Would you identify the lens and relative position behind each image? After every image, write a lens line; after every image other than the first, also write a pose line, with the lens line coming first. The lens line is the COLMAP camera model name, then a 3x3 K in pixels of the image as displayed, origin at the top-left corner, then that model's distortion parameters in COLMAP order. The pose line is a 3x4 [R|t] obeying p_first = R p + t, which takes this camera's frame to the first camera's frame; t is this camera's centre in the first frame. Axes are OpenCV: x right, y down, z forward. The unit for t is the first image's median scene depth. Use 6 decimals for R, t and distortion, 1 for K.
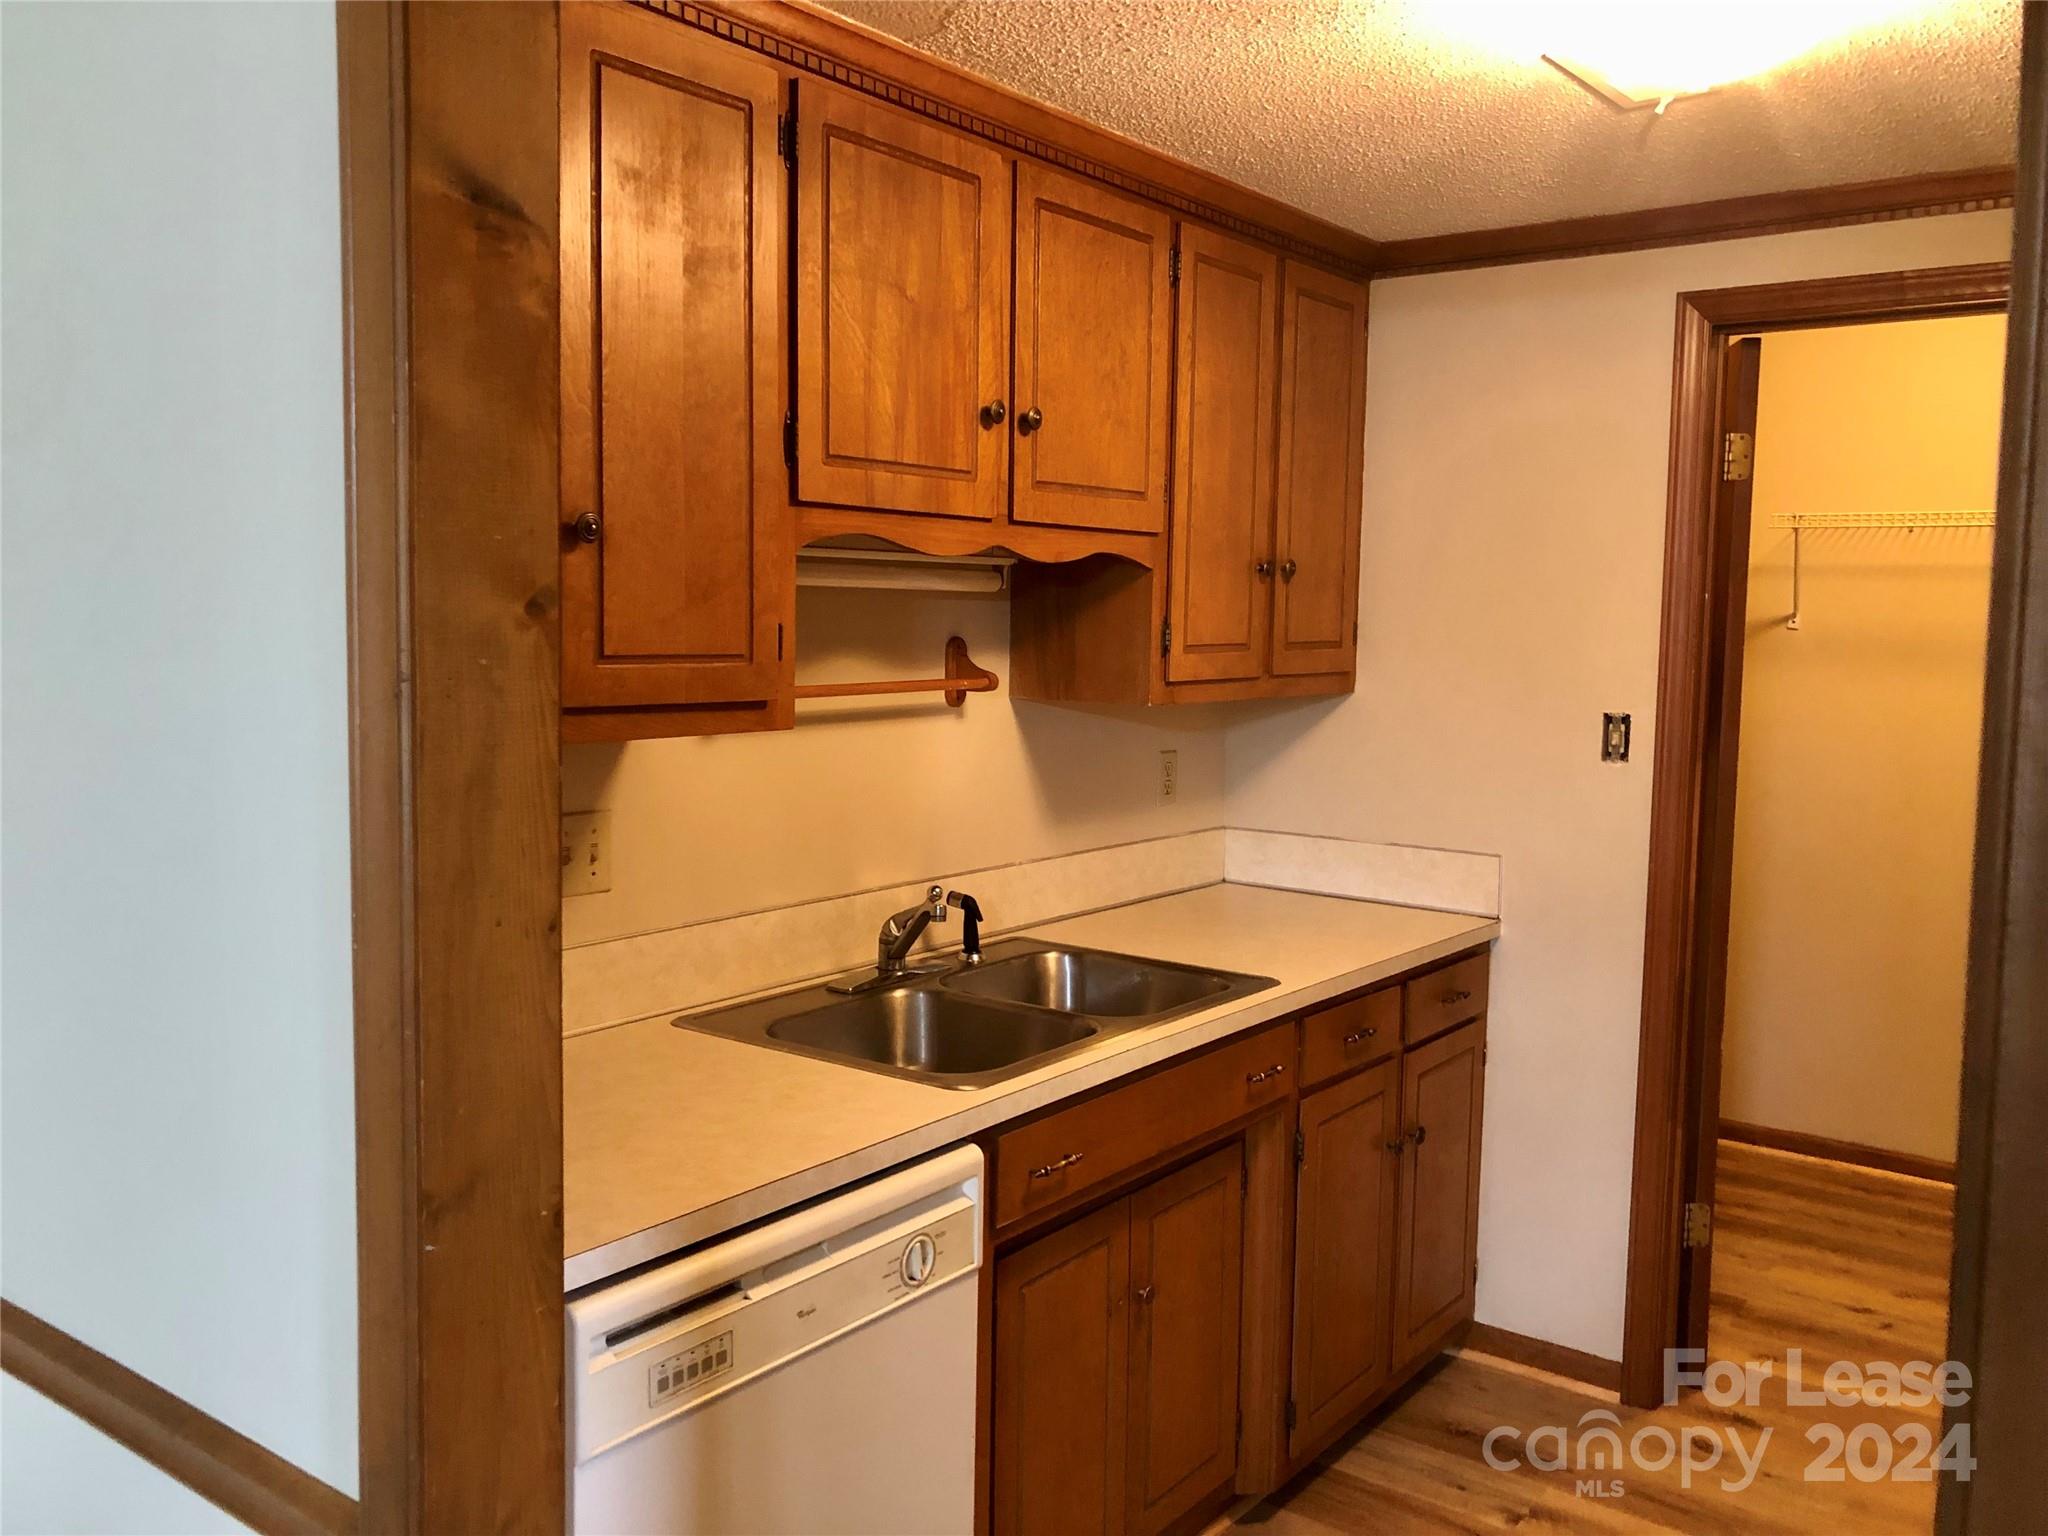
lens RADIAL K [[1699.9, 0, 1040.9], [0, 1699.9, 756.9], [0, 0, 1]] dist [0.054606, -0.077844]
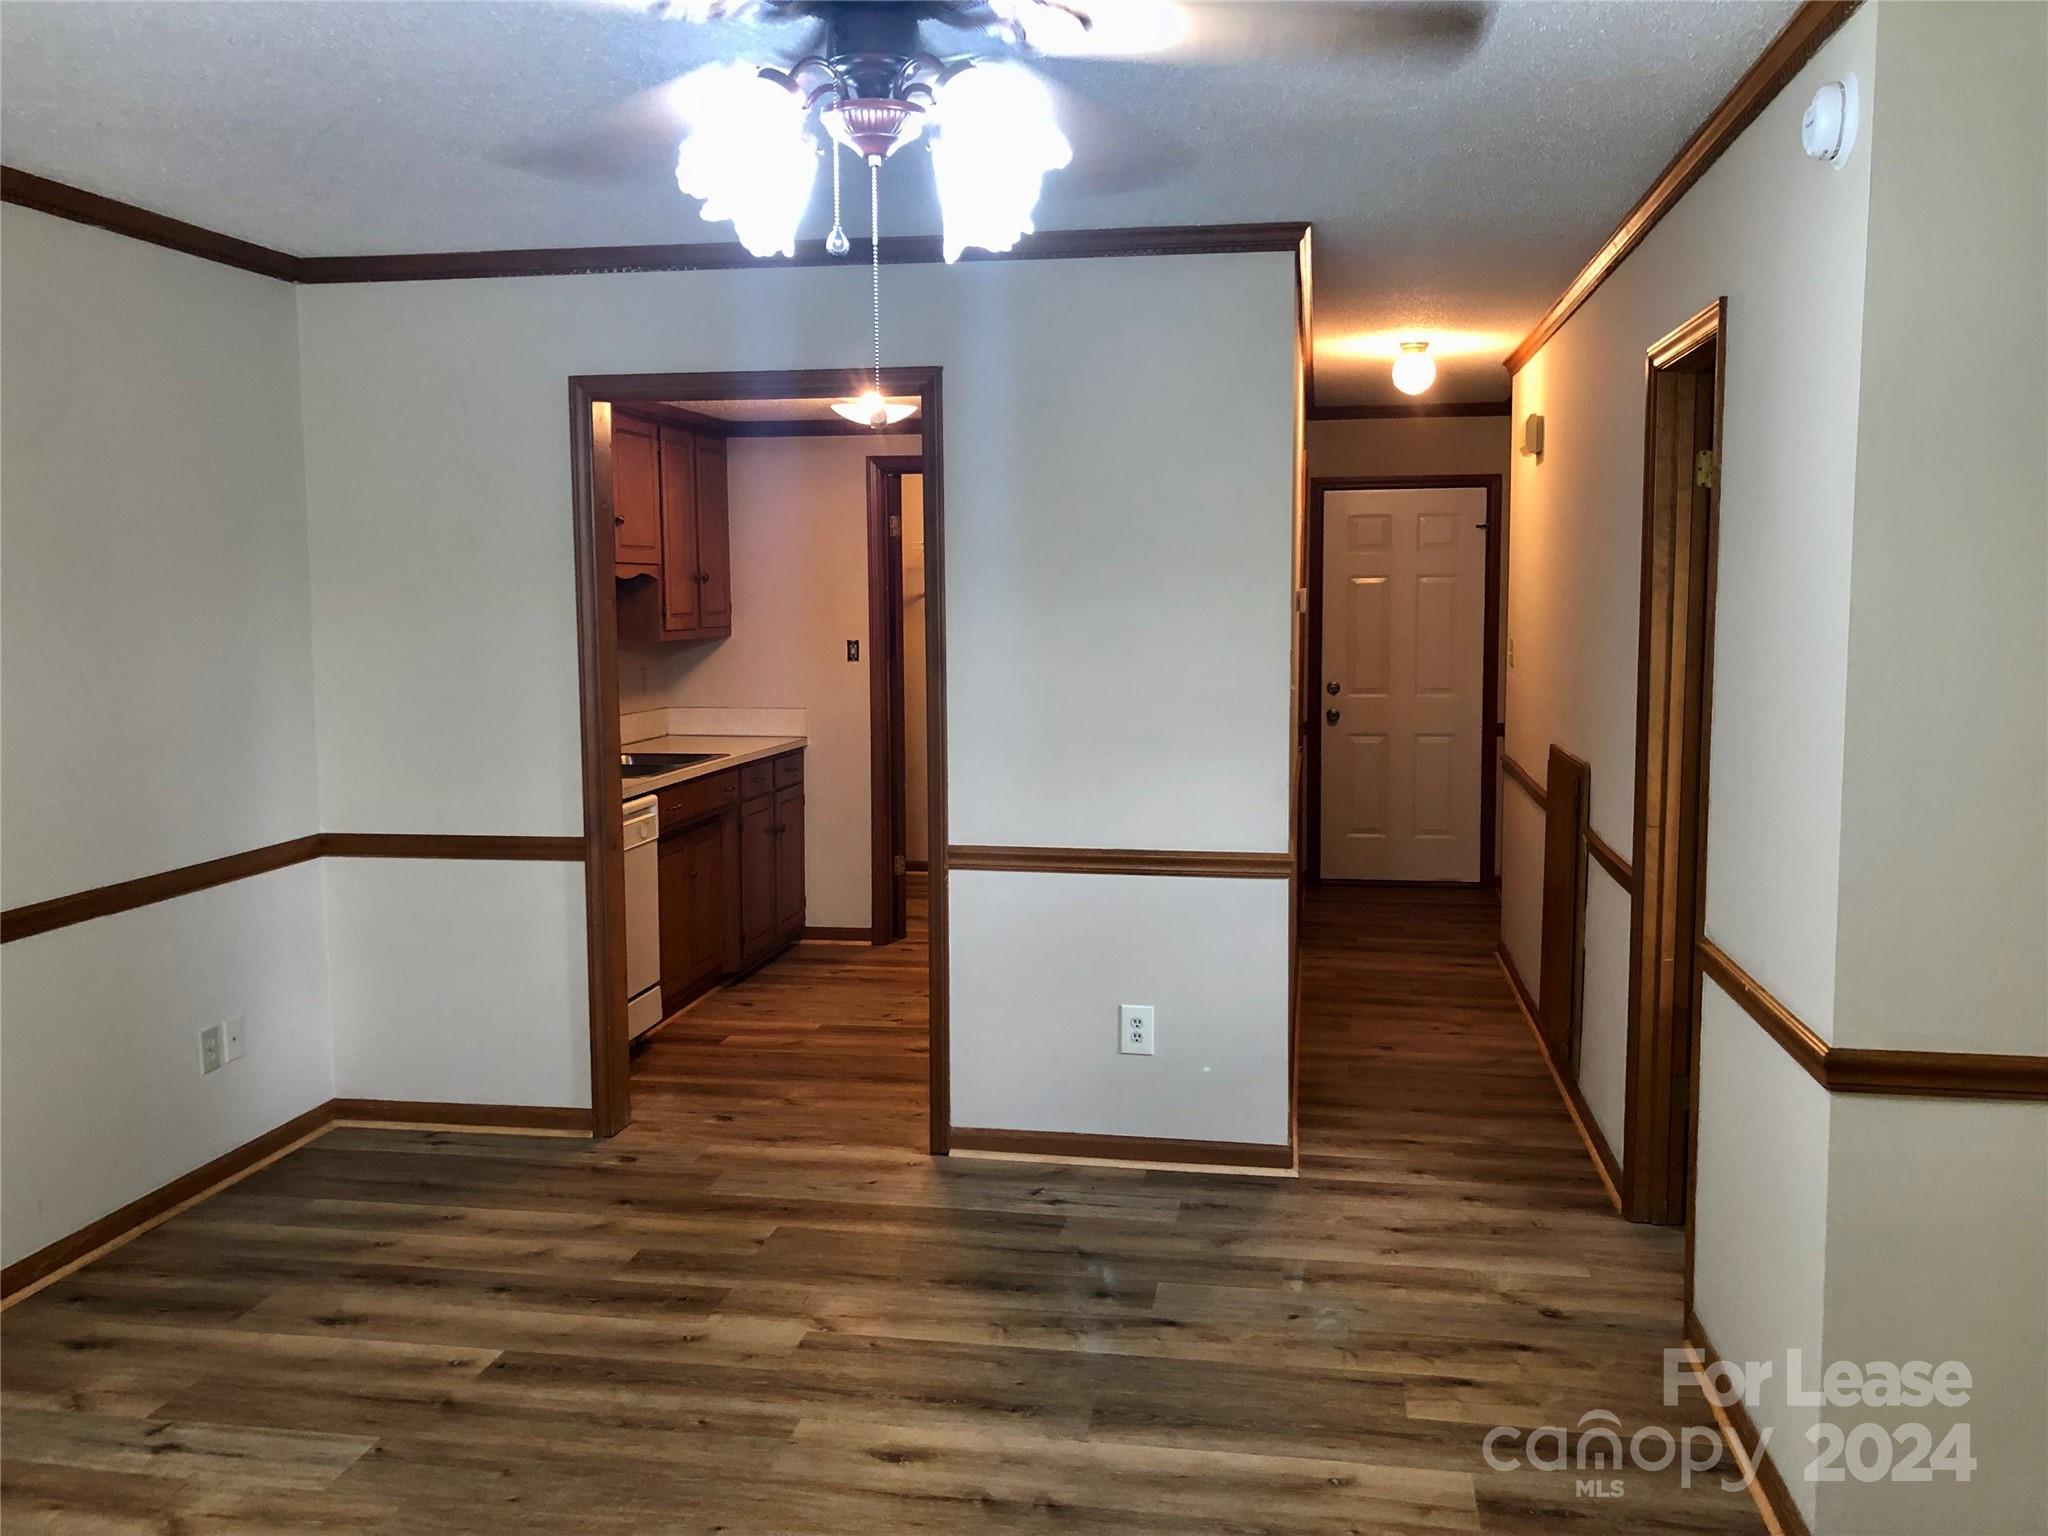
lens RADIAL K [[1699.9, 0, 1027.1], [0, 1699.9, 759.5], [0, 0, 1]] dist [0.054606, -0.077844]
pose [[0.896733, -0.063839, 0.437943, -0.459732], [0.058921, 0.997954, 0.024826, 0.091630], [-0.438632, 0.003541, 0.898660, -1.142604]]
